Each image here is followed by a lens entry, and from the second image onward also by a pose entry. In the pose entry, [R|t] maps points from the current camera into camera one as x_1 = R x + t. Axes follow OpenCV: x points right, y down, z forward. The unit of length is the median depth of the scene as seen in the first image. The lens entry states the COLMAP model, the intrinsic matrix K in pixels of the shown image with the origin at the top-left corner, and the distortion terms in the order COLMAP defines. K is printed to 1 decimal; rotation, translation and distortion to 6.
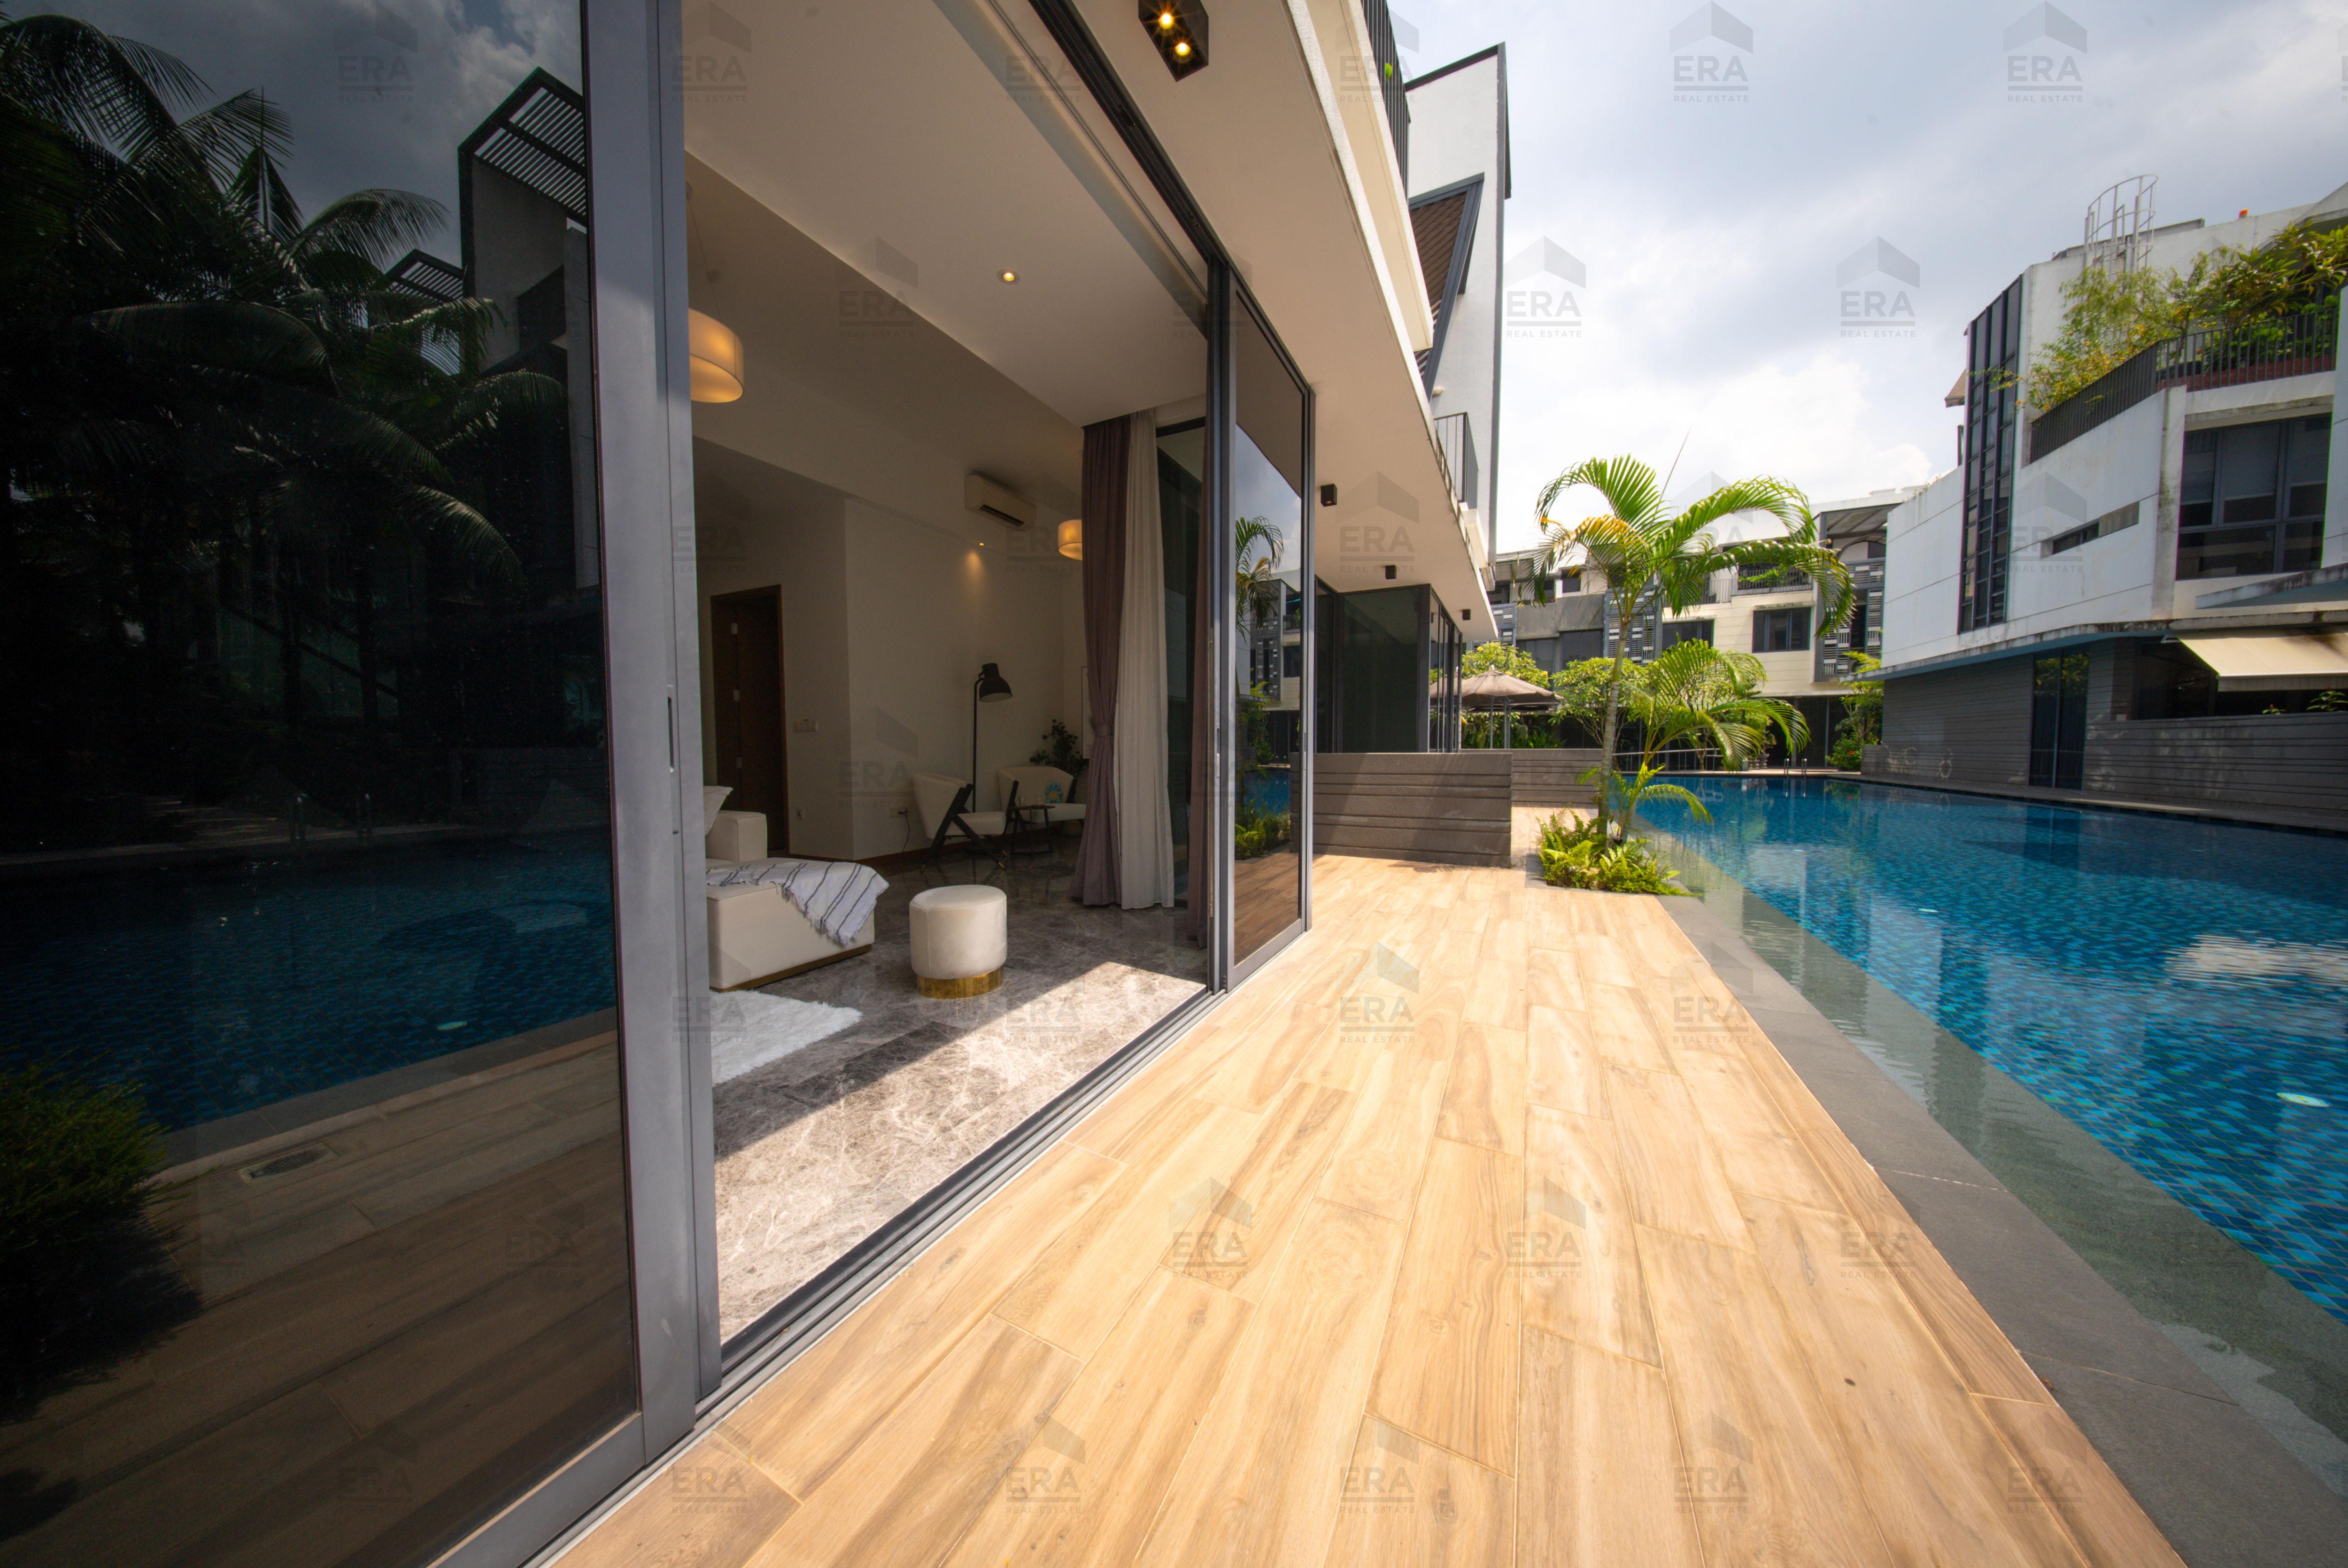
lens RADIAL K [[689.5, 0, 1169.9], [0, 689.5, 780.4], [0, 0, 1]] dist [-0.006066, -0.000150]
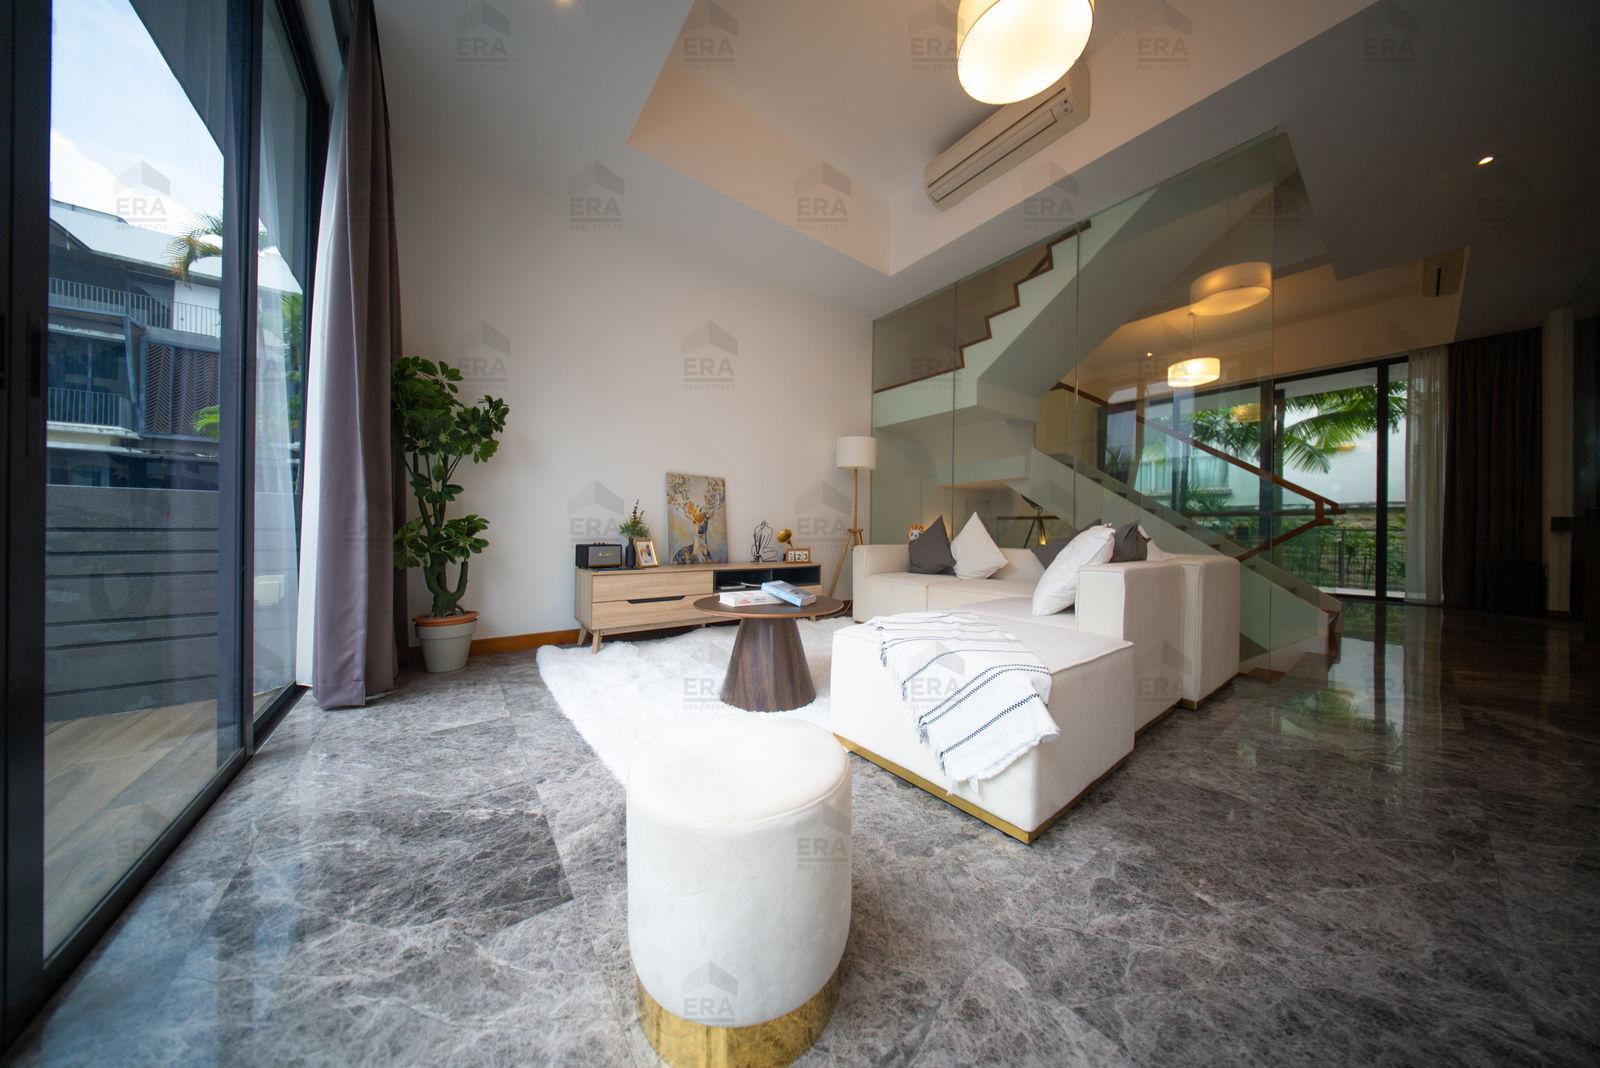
lens RADIAL K [[469.9, 0, 801.0], [0, 469.9, 532.5], [0, 0, 1]] dist [-0.006066, -0.000150]
pose [[-0.422731, -0.001074, -0.906255, -0.020478], [-0.050693, 0.998462, 0.022464, 0.007950], [0.904836, 0.055437, -0.422135, 0.385846]]
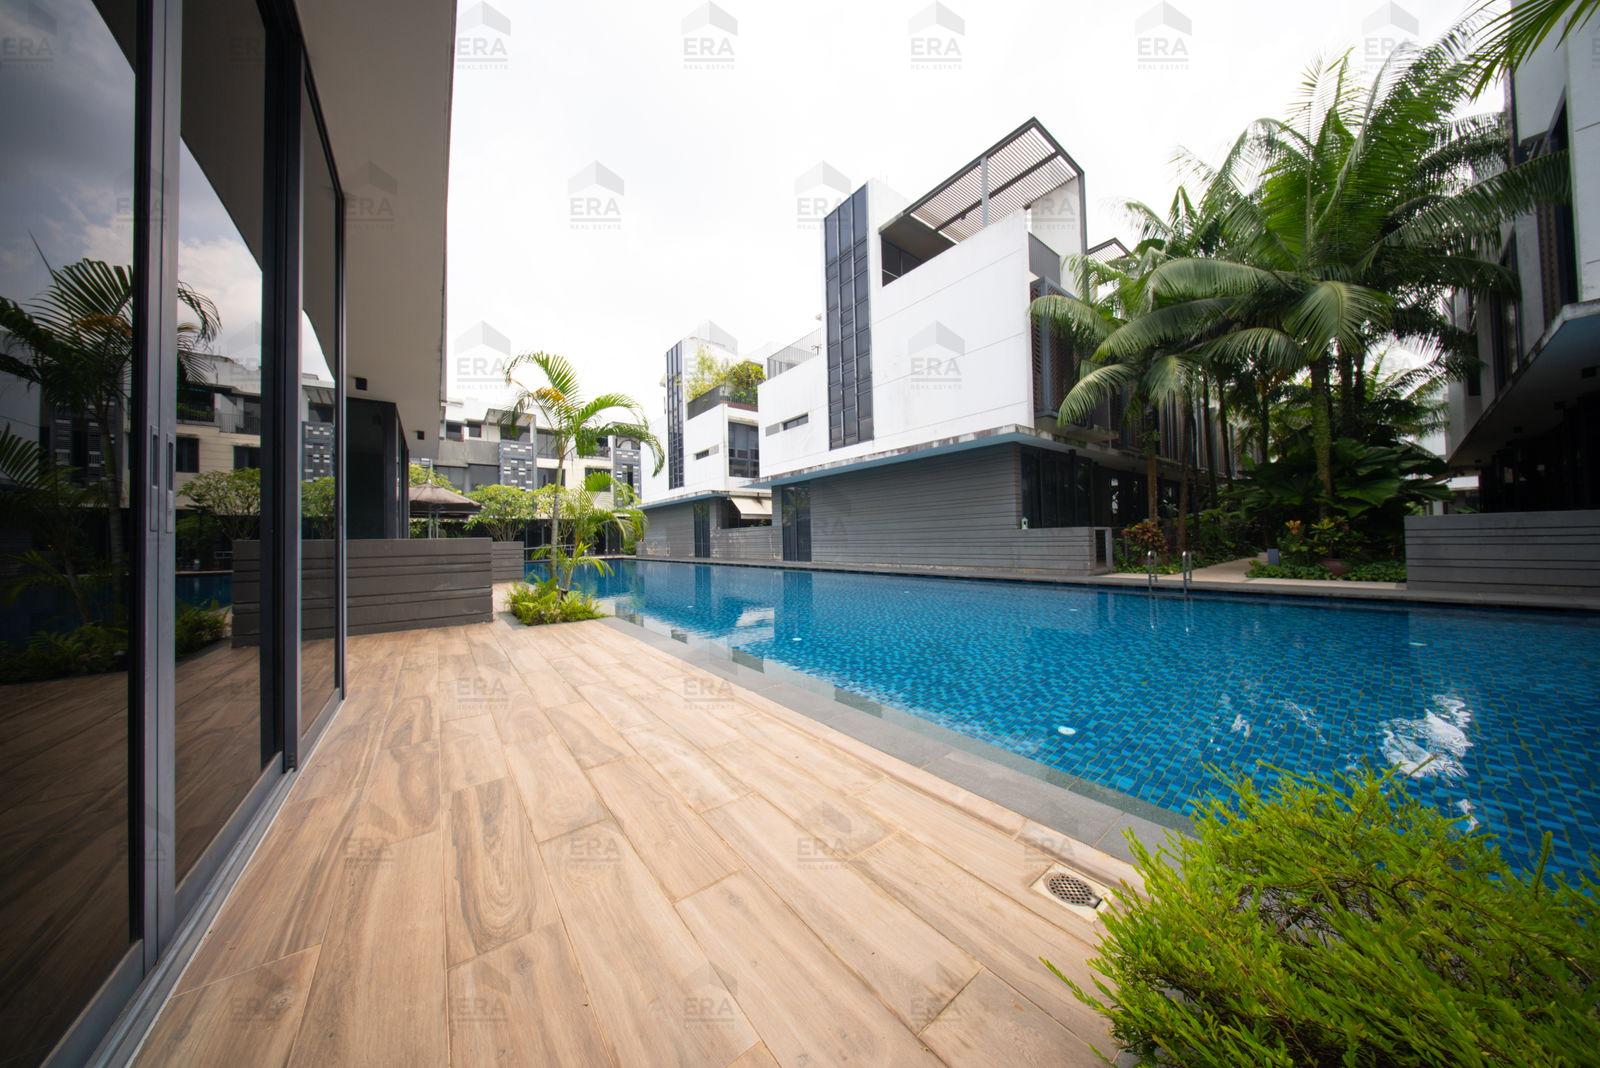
lens RADIAL K [[469.9, 0, 801.8], [0, 469.9, 530.9], [0, 0, 1]] dist [-0.006066, -0.000150]
pose [[0.405215, 0.015697, 0.914087, -0.068771], [0.064557, 0.996865, -0.045737, 0.017833], [-0.911939, 0.077544, 0.402931, 0.028805]]
